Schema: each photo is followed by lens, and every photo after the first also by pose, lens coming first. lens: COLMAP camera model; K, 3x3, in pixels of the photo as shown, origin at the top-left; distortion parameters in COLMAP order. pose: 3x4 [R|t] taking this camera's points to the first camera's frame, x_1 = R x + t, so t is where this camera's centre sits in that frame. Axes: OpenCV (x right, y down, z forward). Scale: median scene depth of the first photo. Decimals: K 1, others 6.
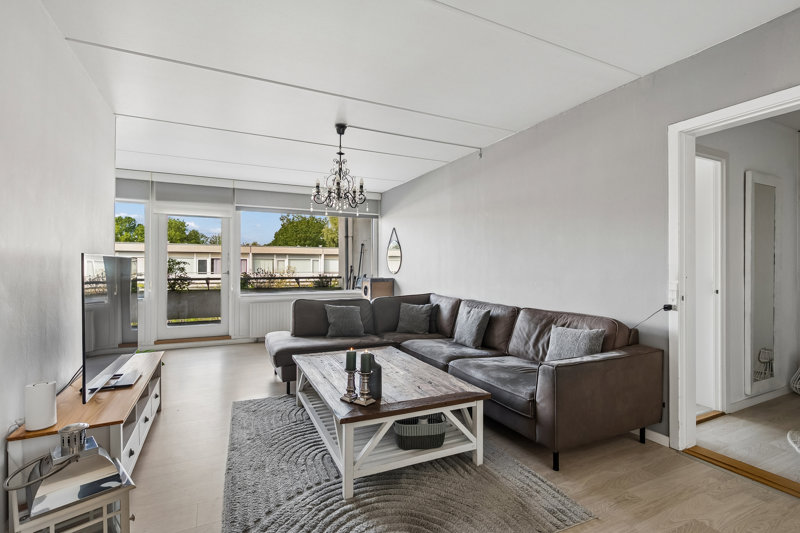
lens RADIAL K [[379.4, 0, 400.5], [0, 379.4, 271.8], [0, 0, 1]] dist [0.016298, -0.000175]
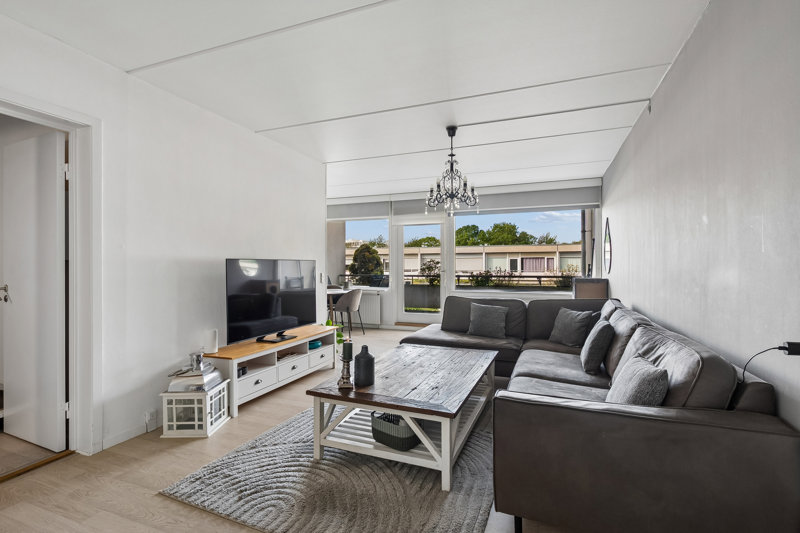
lens RADIAL K [[376.6, 0, 402.4], [0, 376.6, 267.5], [0, 0, 1]] dist [-0.000797, -0.000222]
pose [[0.680906, 0.000814, -0.732371, 0.399346], [-0.006465, 0.999967, -0.004900, -0.001070], [0.732343, 0.008071, 0.680889, 0.170950]]
